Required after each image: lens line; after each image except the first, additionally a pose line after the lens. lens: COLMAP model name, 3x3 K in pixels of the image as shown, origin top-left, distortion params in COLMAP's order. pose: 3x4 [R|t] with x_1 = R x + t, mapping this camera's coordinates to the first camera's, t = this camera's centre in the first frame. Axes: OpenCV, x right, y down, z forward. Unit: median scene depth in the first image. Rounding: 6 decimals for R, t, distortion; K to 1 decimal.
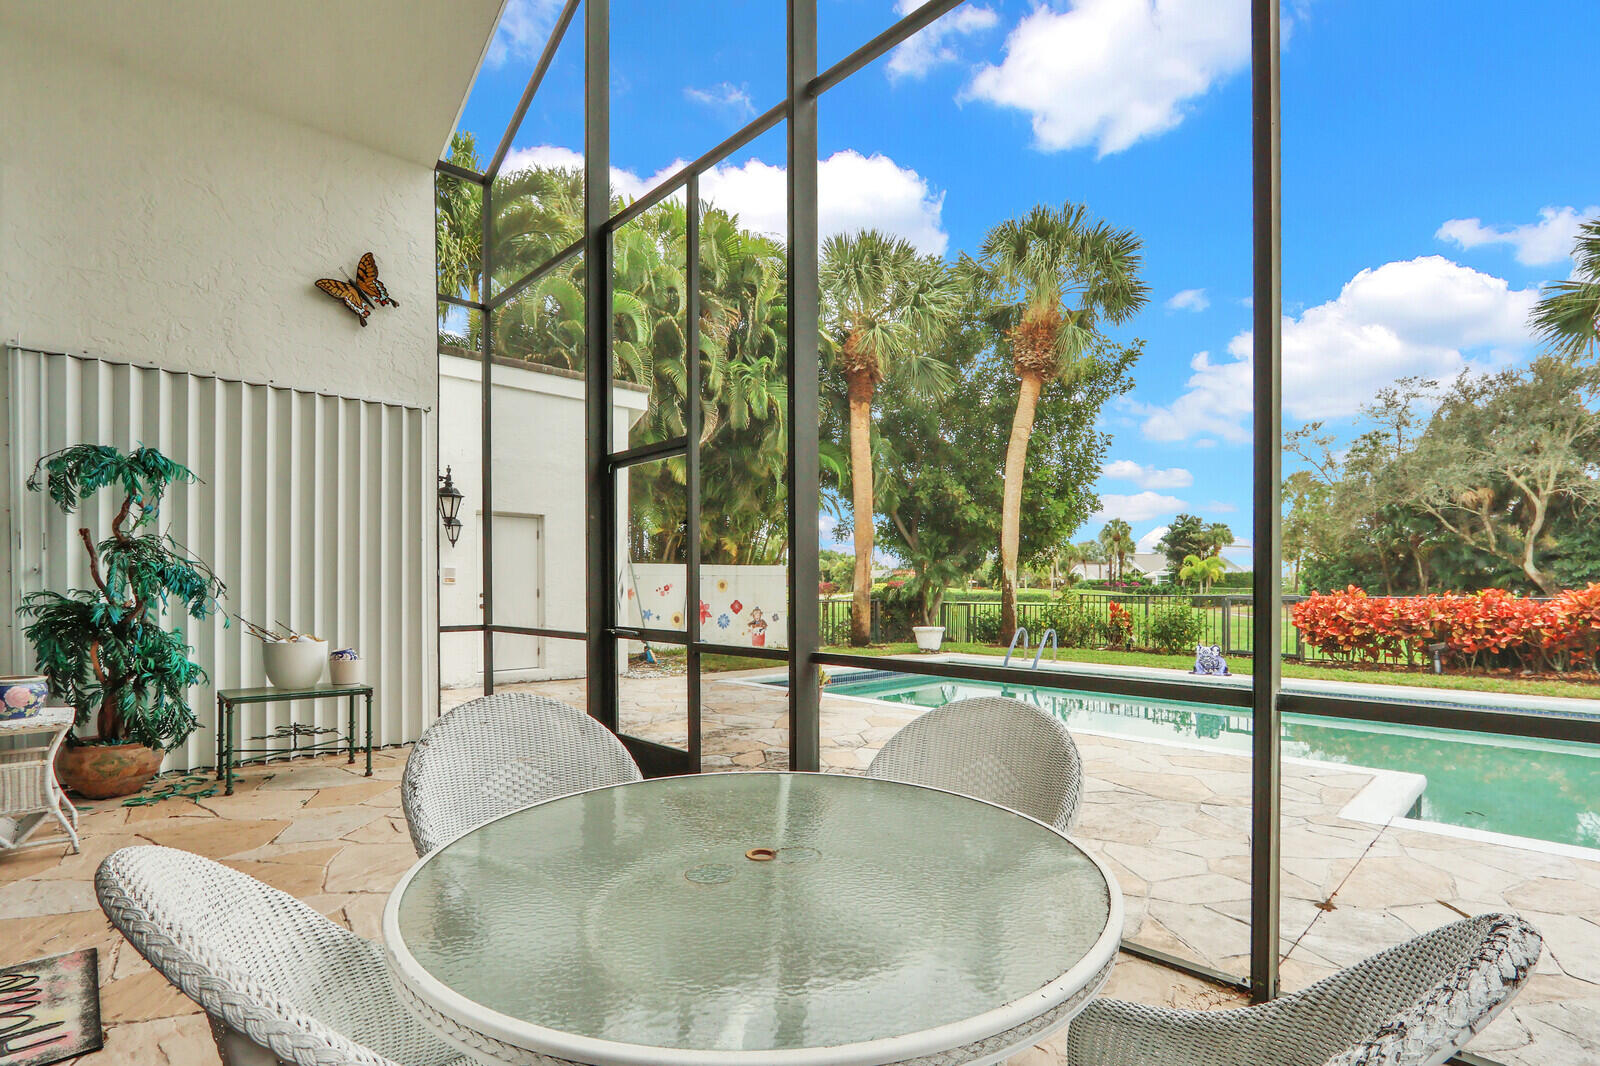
lens RADIAL K [[768.4, 0, 815.9], [0, 768.4, 586.5], [0, 0, 1]] dist [-0.013750, -0.000275]
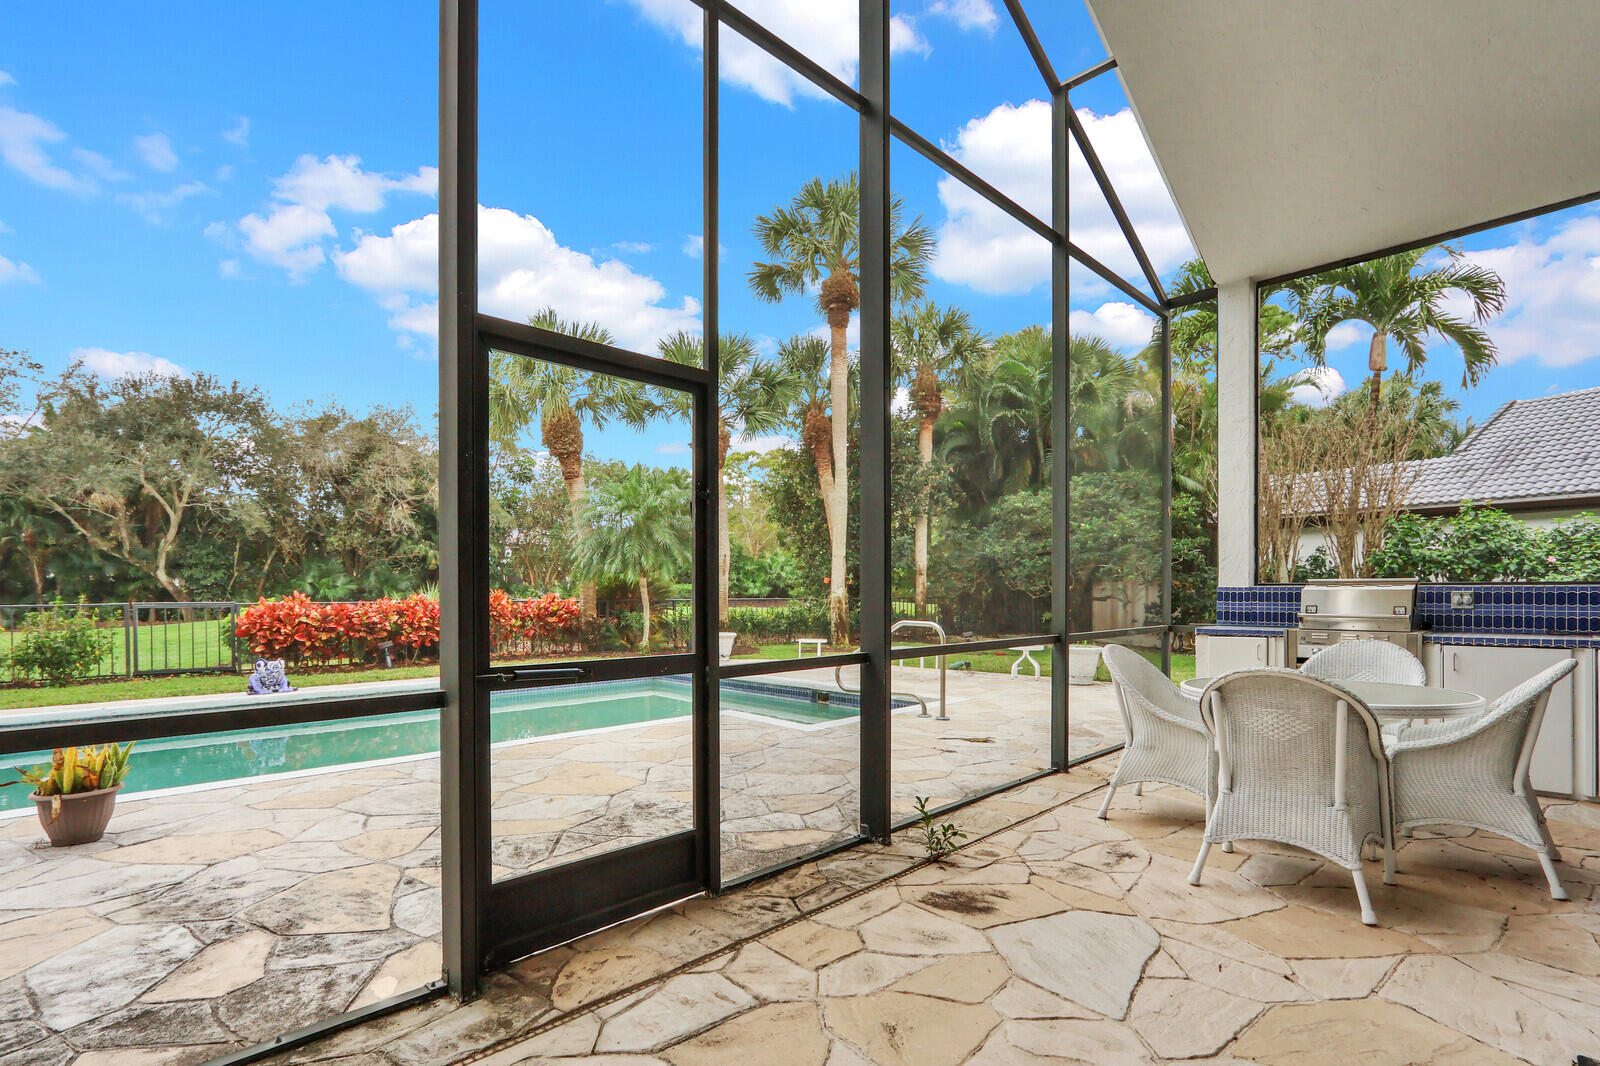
lens RADIAL K [[768.4, 0, 815.9], [0, 768.4, 586.5], [0, 0, 1]] dist [-0.013750, -0.000275]
pose [[-0.012259, 0.008024, 0.999893, -0.258523], [0.001283, 0.999967, -0.008009, 0.001060], [-0.999924, 0.001185, -0.012269, 0.271539]]
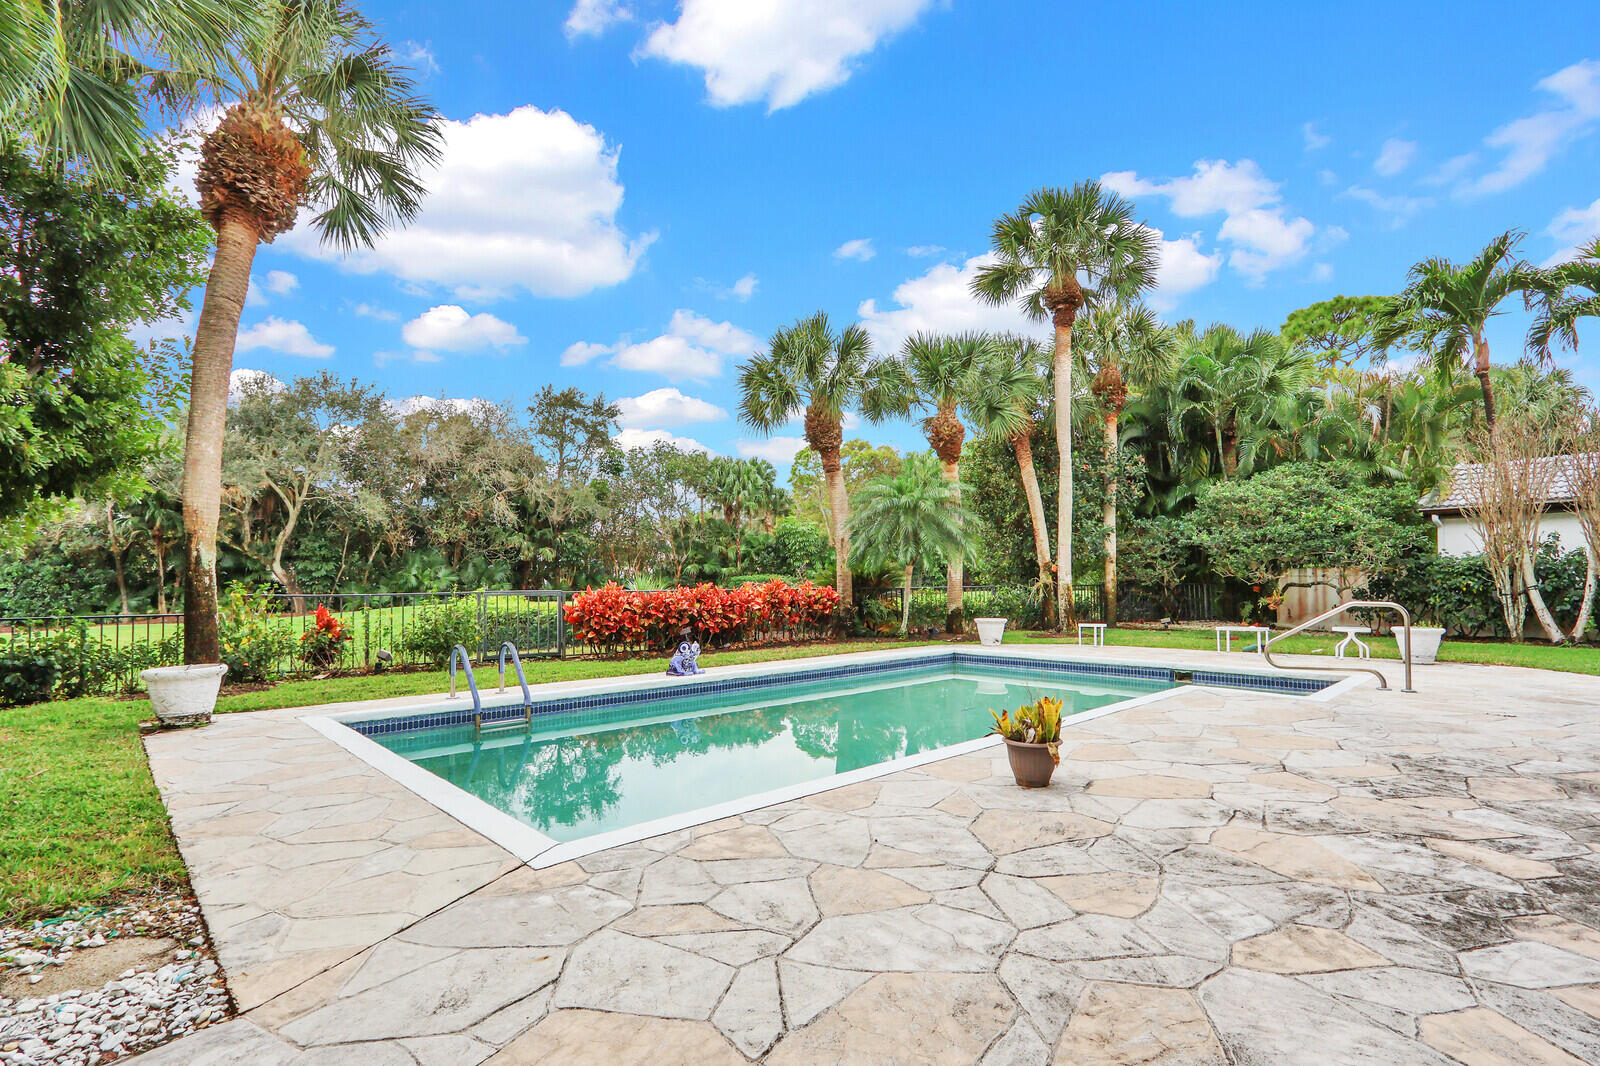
lens RADIAL K [[781.8, 0, 807.2], [0, 781.8, 538.3], [0, 0, 1]] dist [-0.013226, -0.000164]
pose [[0.006858, 0.058223, 0.998280, -0.314136], [0.005406, 0.998287, -0.058261, 0.004562], [-0.999962, 0.005796, 0.006532, 0.594952]]
